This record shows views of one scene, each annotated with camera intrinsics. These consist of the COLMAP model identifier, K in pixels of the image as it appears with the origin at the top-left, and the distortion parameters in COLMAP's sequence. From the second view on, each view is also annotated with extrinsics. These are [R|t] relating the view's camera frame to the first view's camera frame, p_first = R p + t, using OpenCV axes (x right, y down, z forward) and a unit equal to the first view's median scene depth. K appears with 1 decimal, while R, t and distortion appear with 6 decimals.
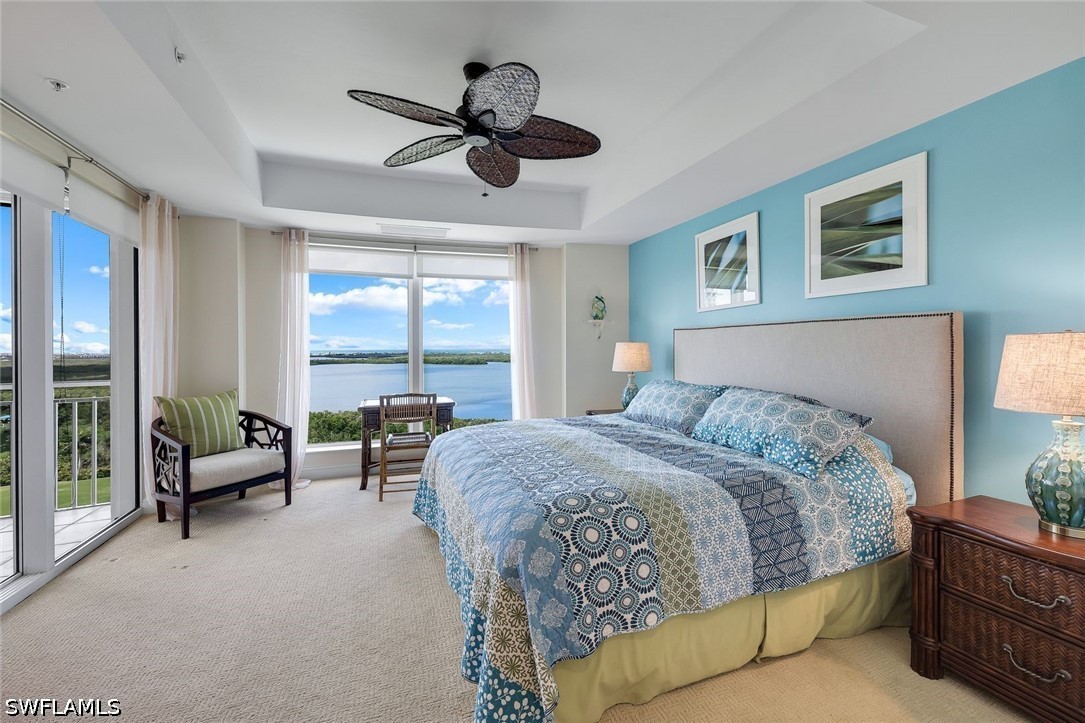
lens RADIAL K [[446.1, 0, 545.0], [0, 446.1, 349.2], [0, 0, 1]] dist [-0.001795, -0.000108]
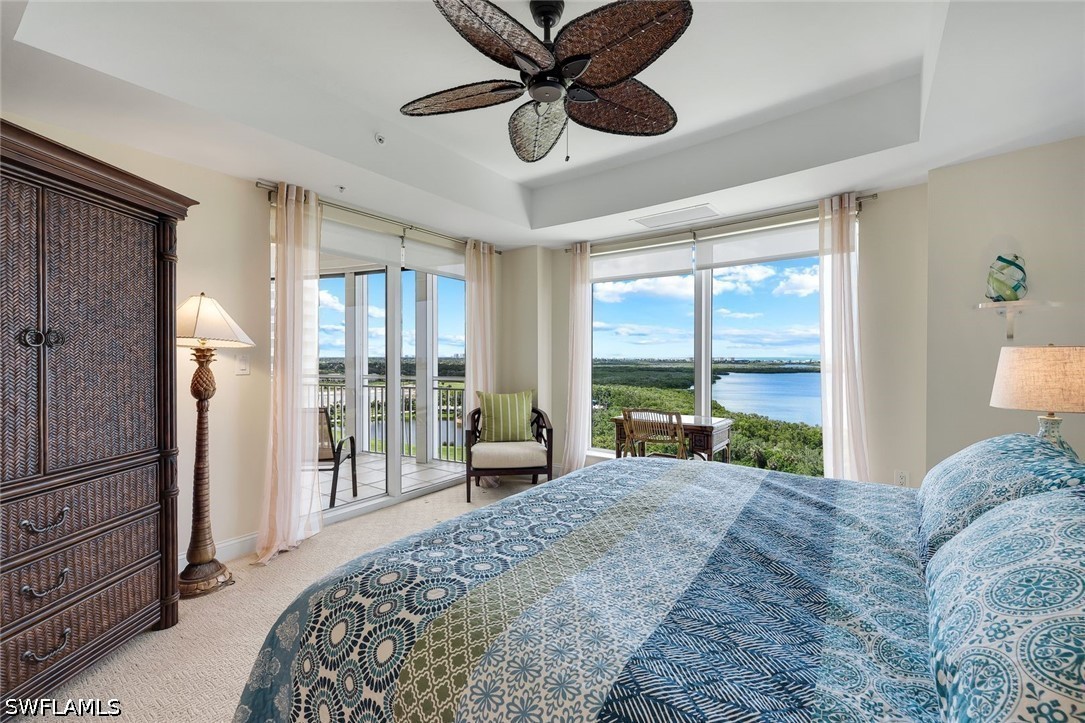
lens RADIAL K [[463.6, 0, 541.6], [0, 463.6, 359.9], [0, 0, 1]] dist [-0.000764, -0.000144]
pose [[0.553253, 0.012974, -0.832912, 0.340525], [-0.006103, 0.999915, 0.011522, -0.003882], [0.832991, -0.001292, 0.553285, 0.343507]]
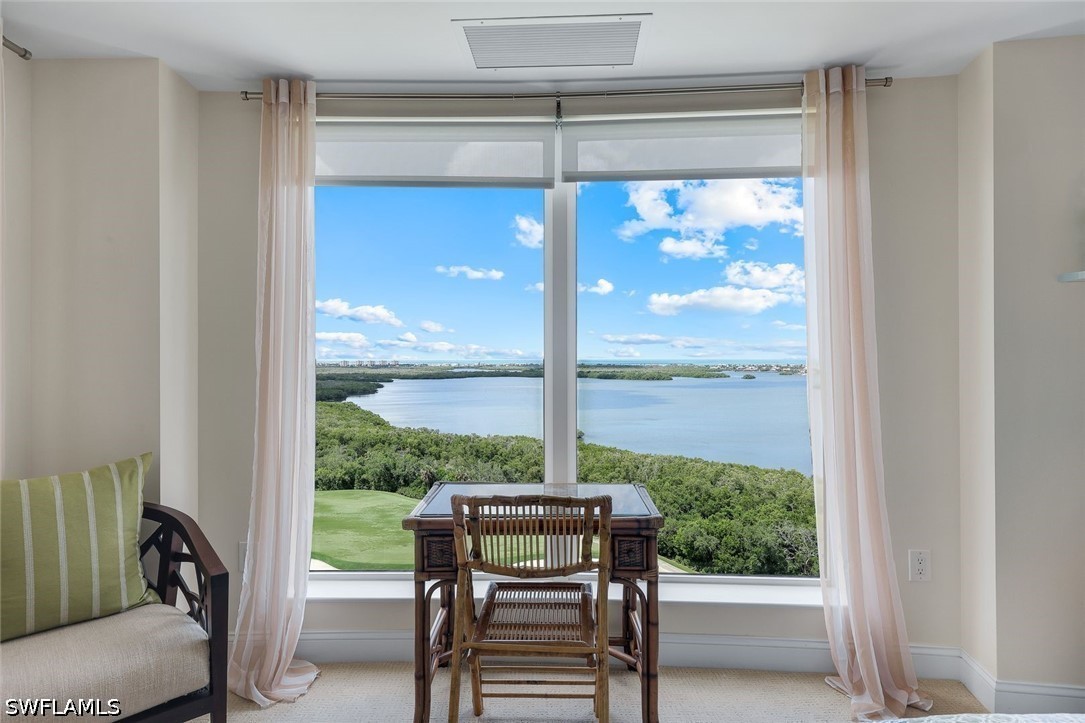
lens RADIAL K [[585.4, 0, 539.1], [0, 585.4, 356.1], [0, 0, 1]] dist [-0.003029, -0.000626]
pose [[0.939273, 0.002260, -0.343165, -0.153644], [-0.004364, 0.999976, -0.005360, -0.003202], [0.343144, 0.006532, 0.939260, 0.610650]]
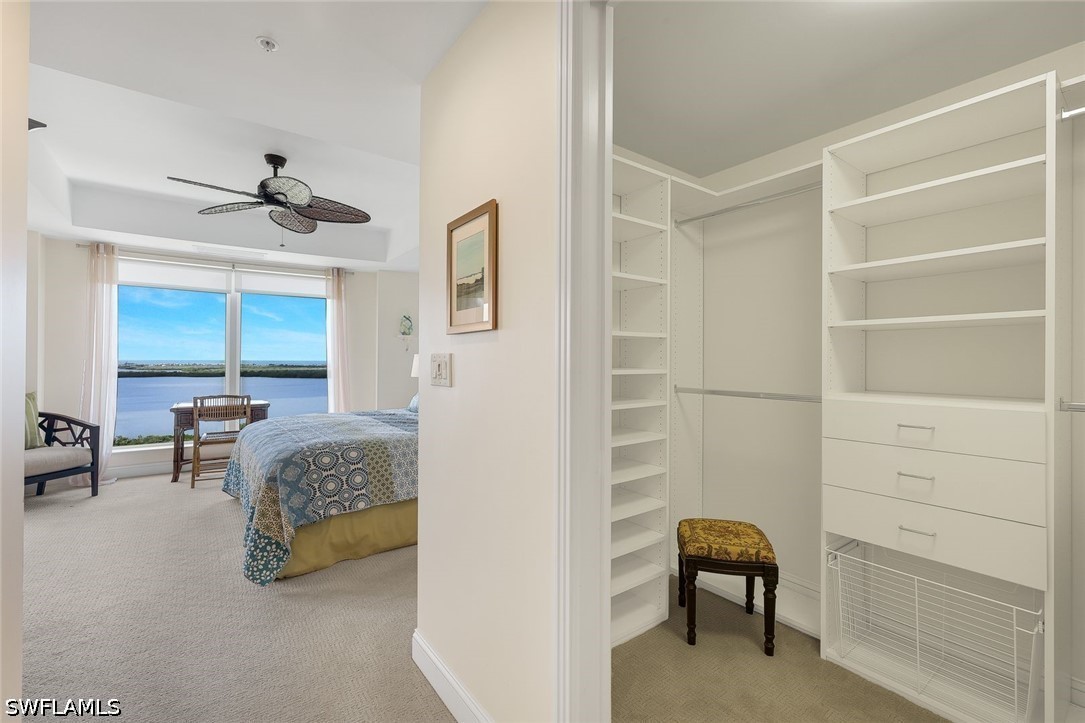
lens RADIAL K [[463.6, 0, 541.6], [0, 463.6, 359.9], [0, 0, 1]] dist [-0.000764, -0.000144]
pose [[0.960727, 0.012729, 0.277203, 0.159085], [-0.011342, 0.999914, -0.006609, 0.006671], [-0.277264, 0.003205, 0.960789, -0.394280]]
